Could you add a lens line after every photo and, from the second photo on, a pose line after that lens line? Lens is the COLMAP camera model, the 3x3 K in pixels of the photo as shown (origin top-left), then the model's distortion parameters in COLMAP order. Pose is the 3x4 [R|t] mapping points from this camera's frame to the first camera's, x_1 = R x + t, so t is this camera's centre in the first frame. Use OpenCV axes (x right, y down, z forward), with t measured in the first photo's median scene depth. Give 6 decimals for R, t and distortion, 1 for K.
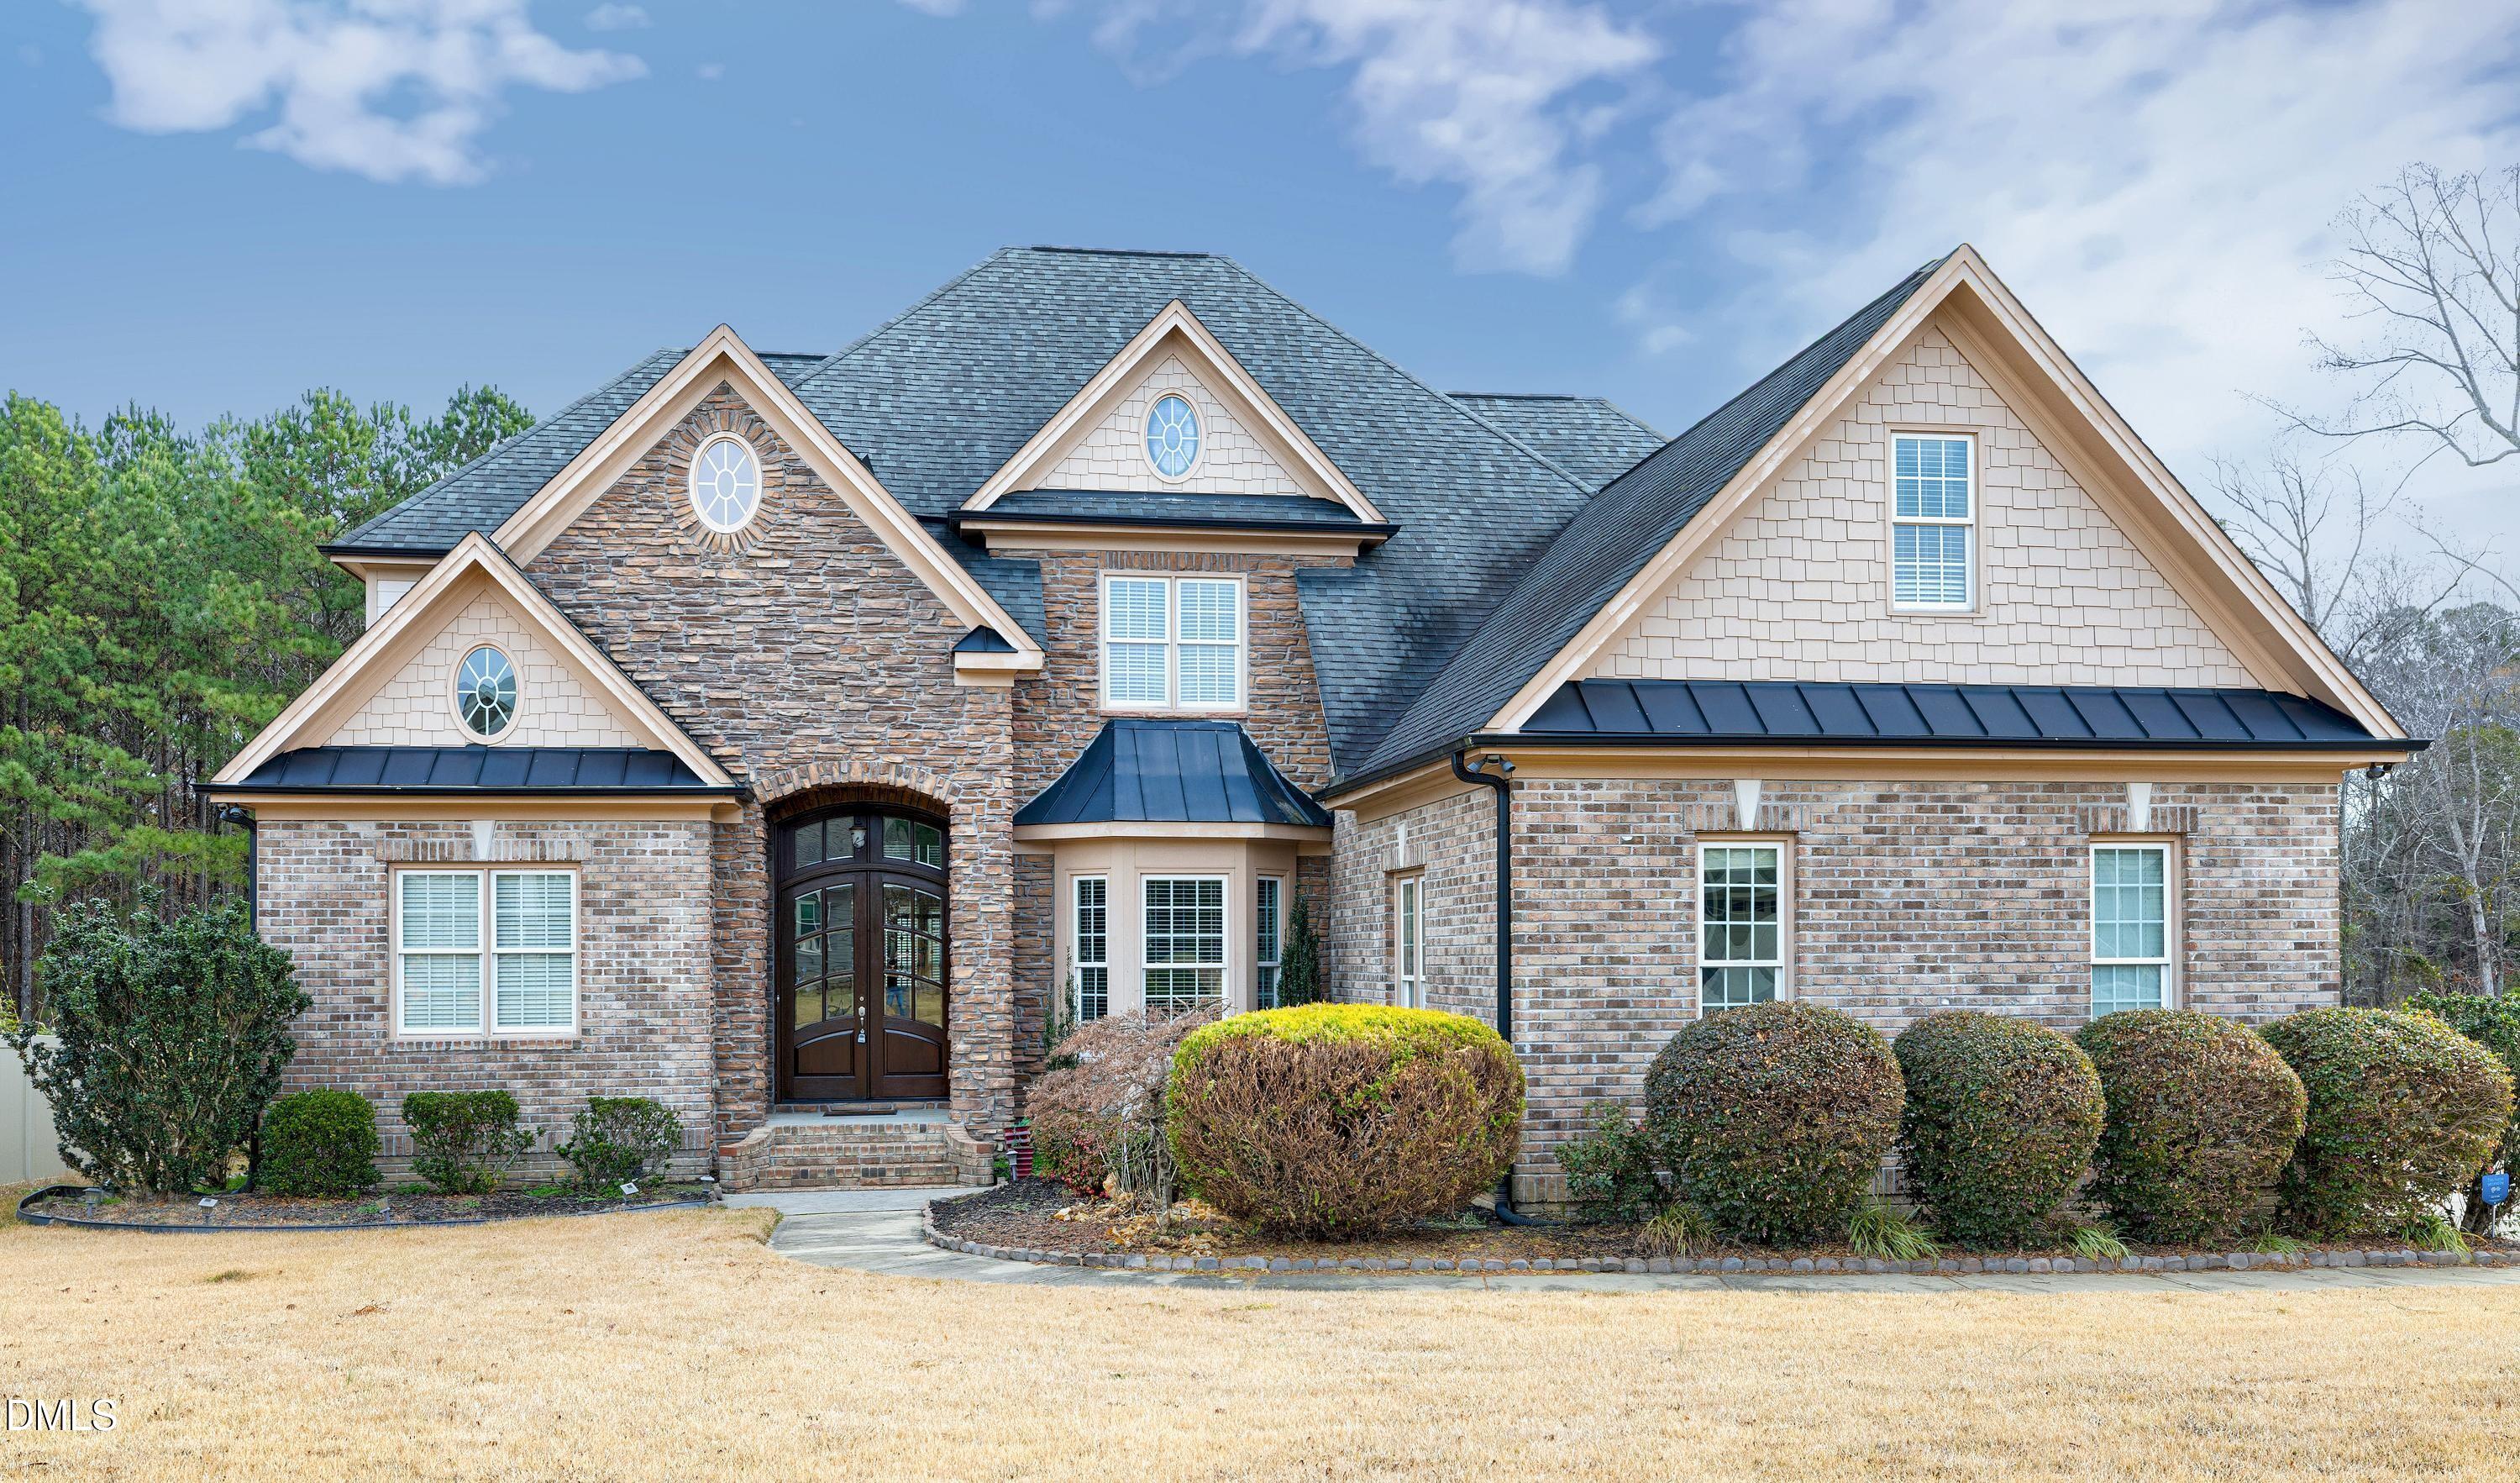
lens RADIAL K [[2153.9, 0, 1259.7], [0, 2153.9, 923.3], [0, 0, 1]] dist [0.001405, -0.000651]
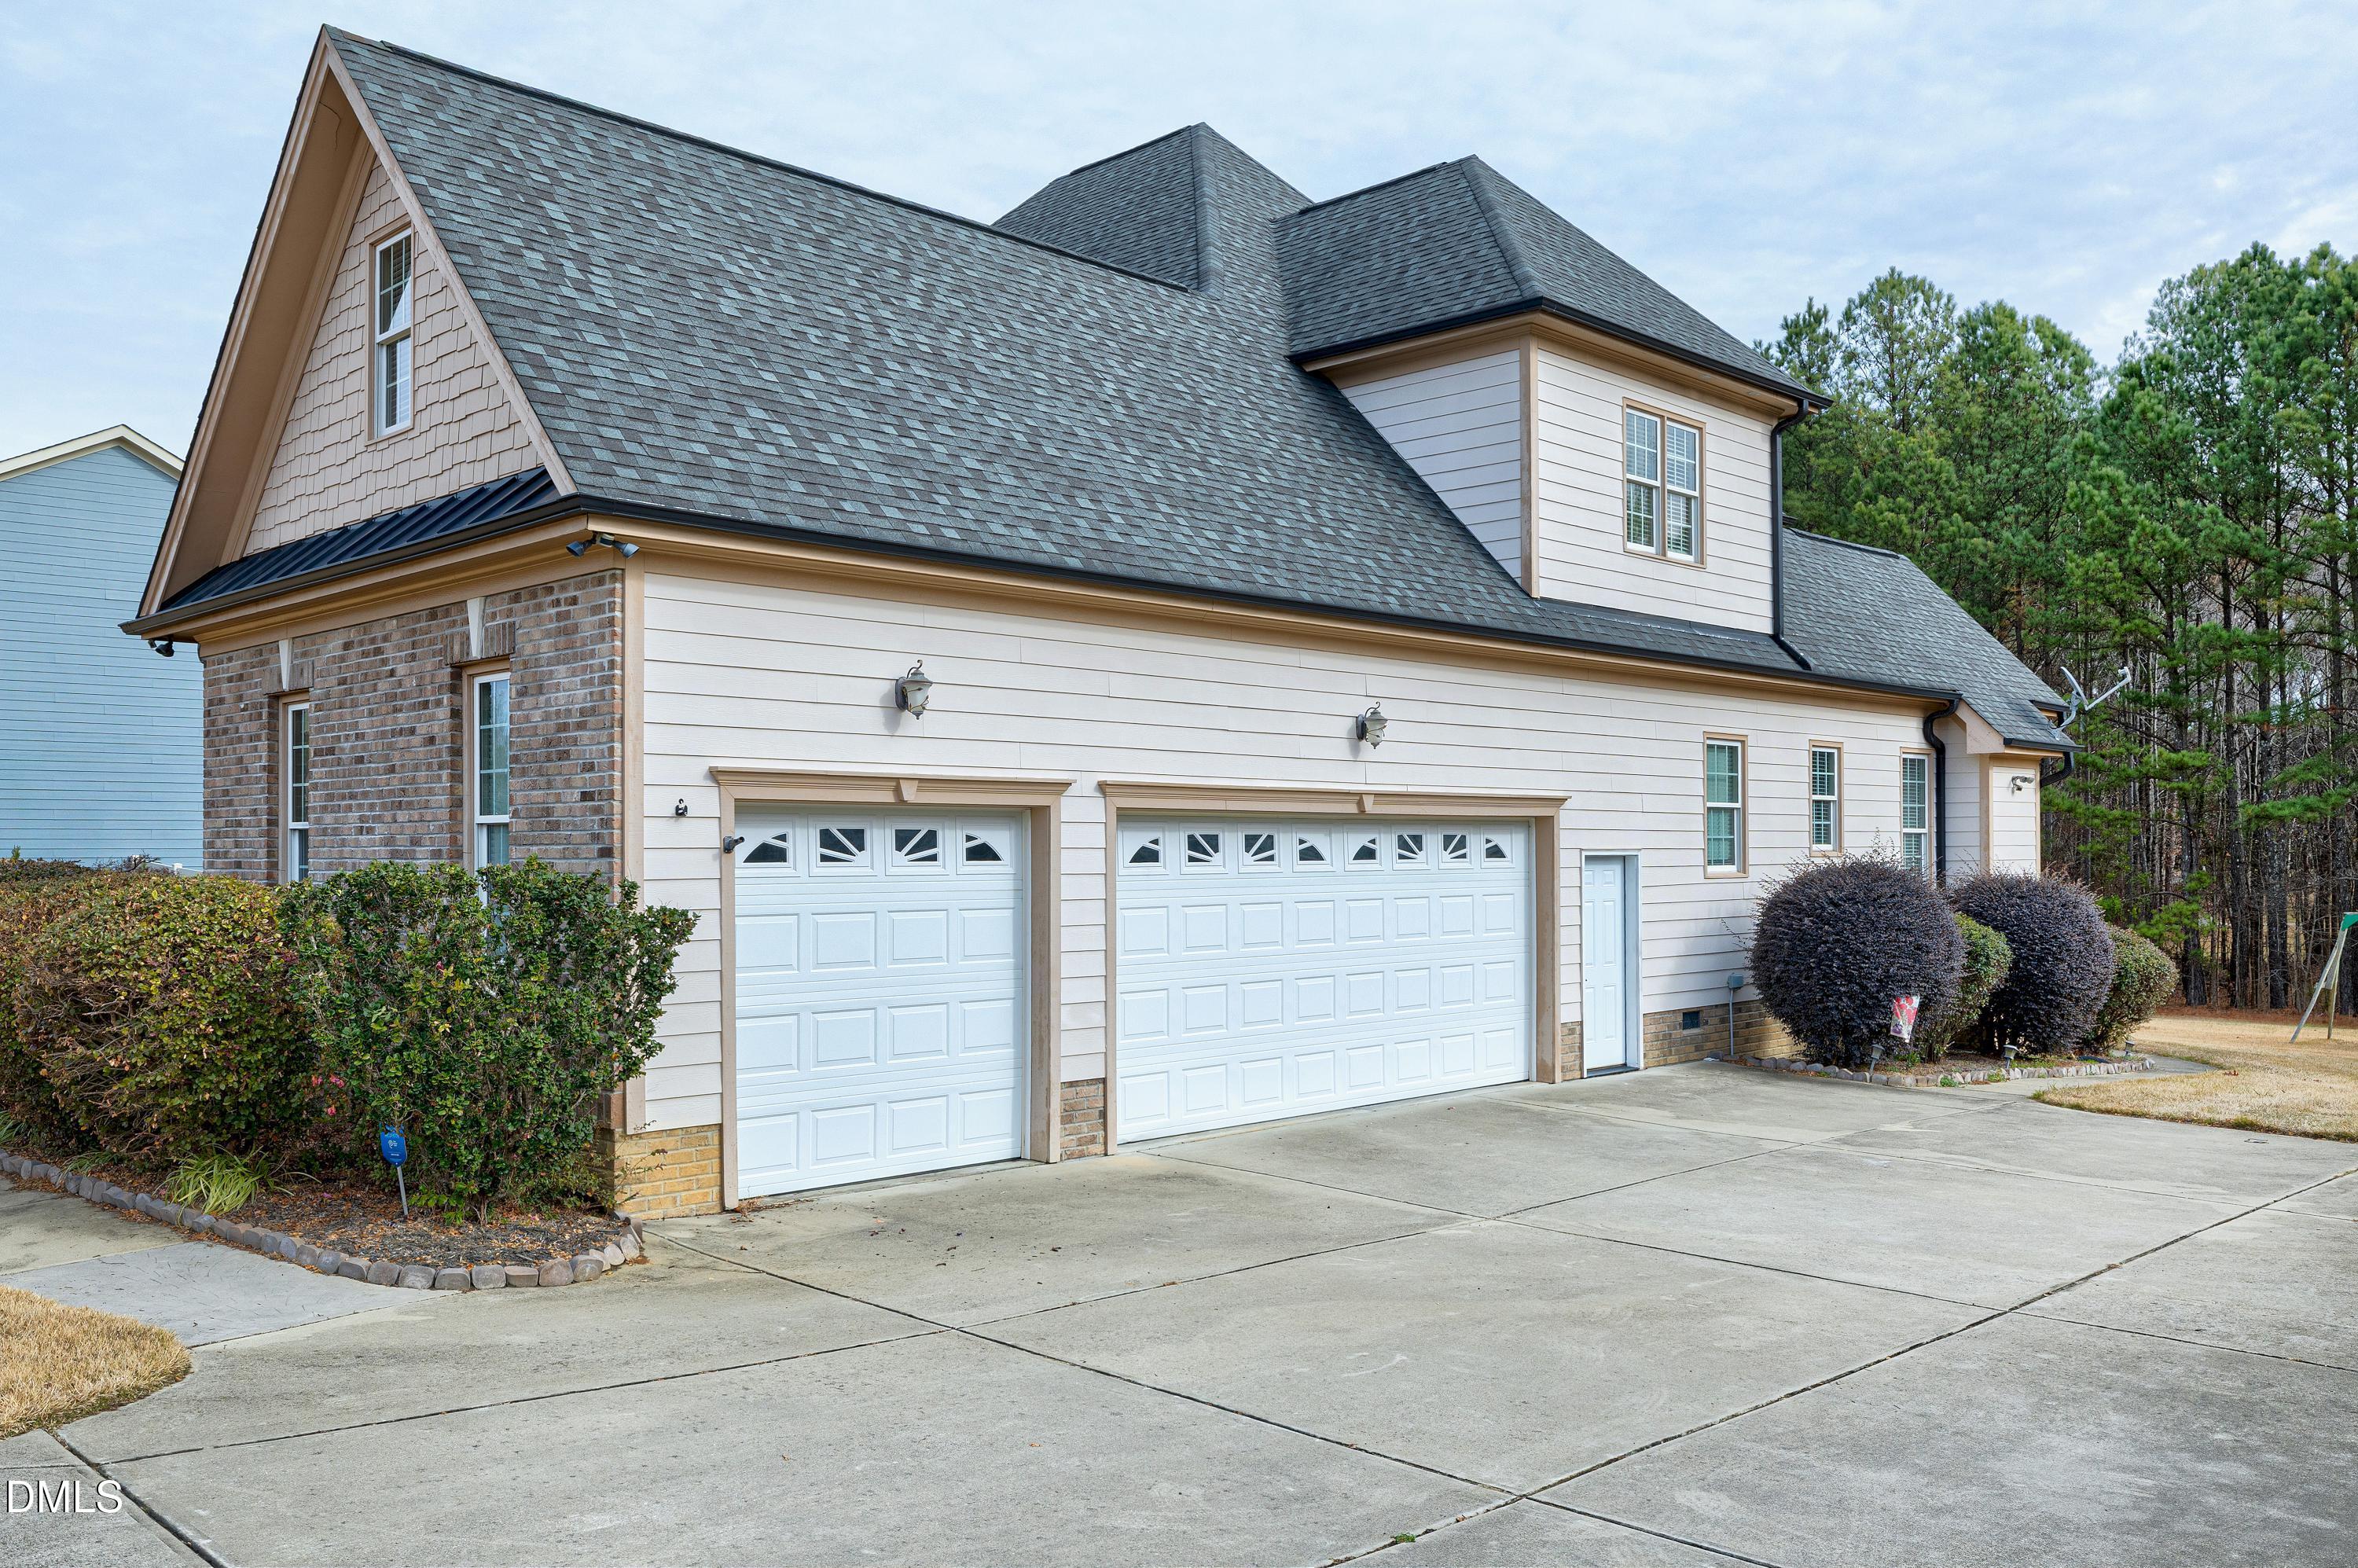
lens RADIAL K [[1883.0, 0, 1186.4], [0, 1883.0, 794.7], [0, 0, 1]] dist [0.005399, 0.003061]
pose [[0.594123, -0.019848, -0.804129, 1.138749], [0.013666, 0.999800, -0.014580, 0.022442], [0.804258, -0.002326, 0.594276, 0.798311]]
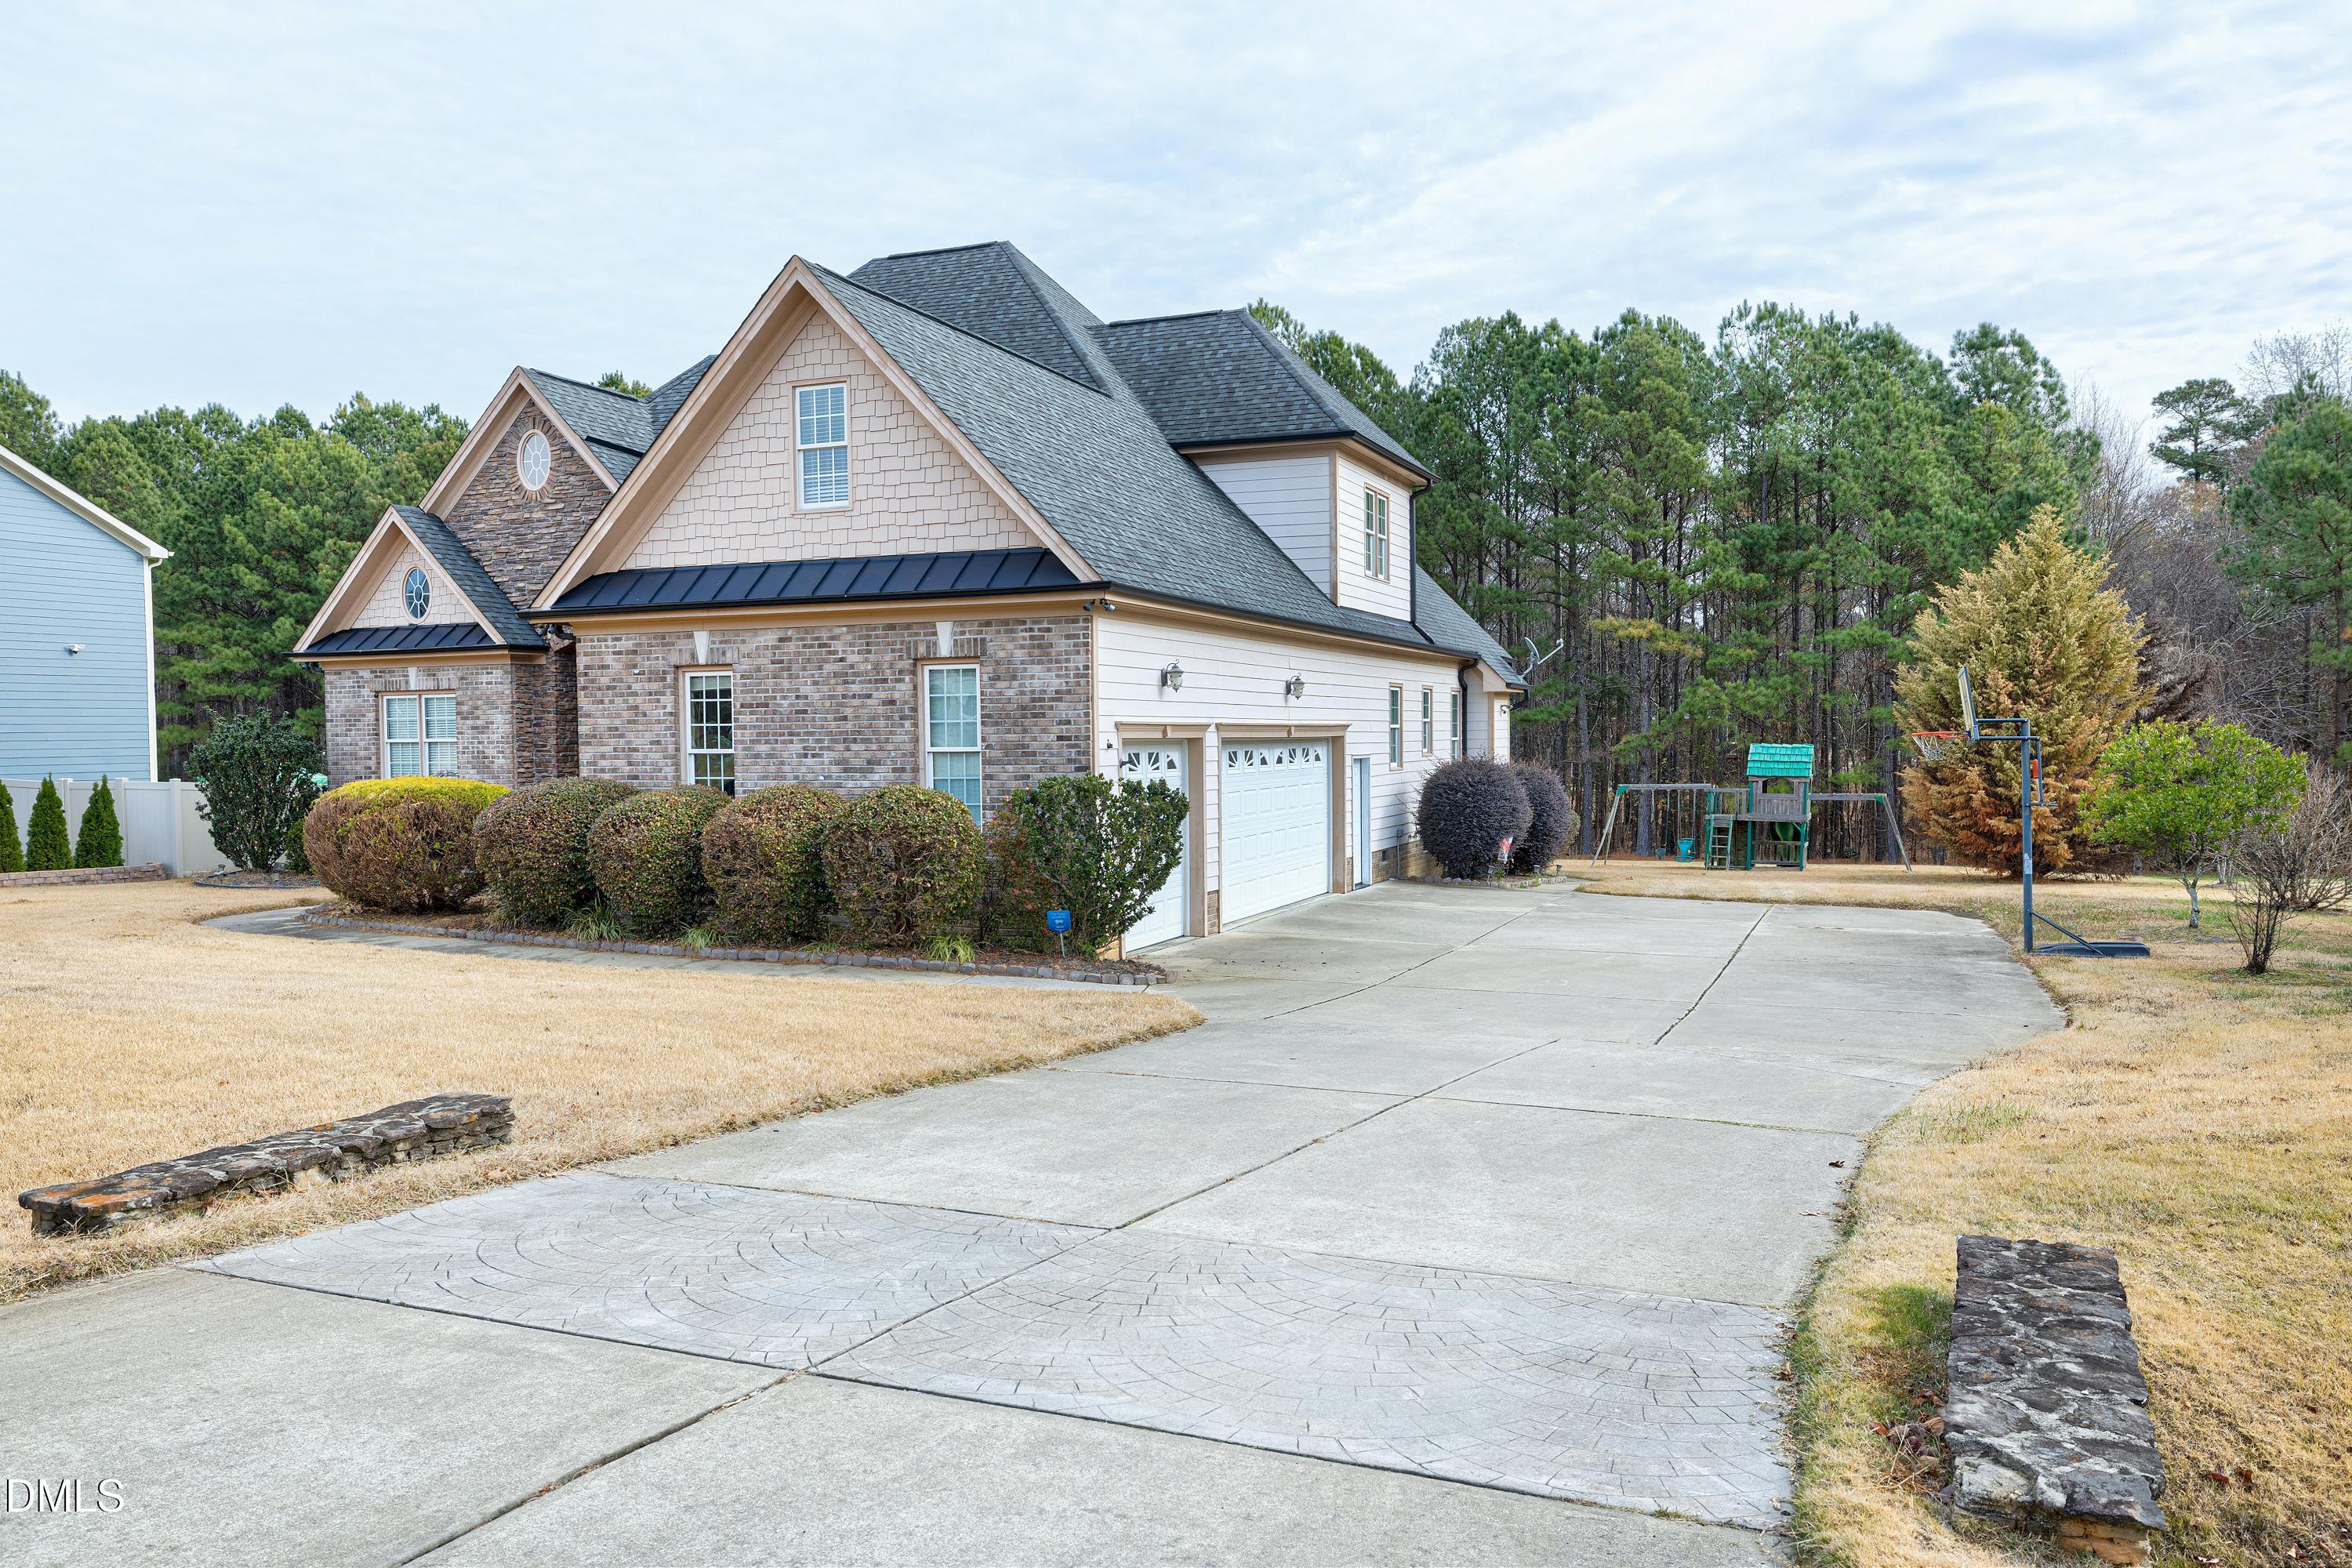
lens RADIAL K [[1738.3, 0, 1176.0], [0, 1738.3, 784.0], [0, 0, 1]] dist [0.000494, 0.000102]
pose [[0.858794, 0.010767, -0.512208, 1.119084], [0.014634, 0.998856, 0.045534, -0.009360], [0.512112, -0.046600, 0.857653, 0.108978]]
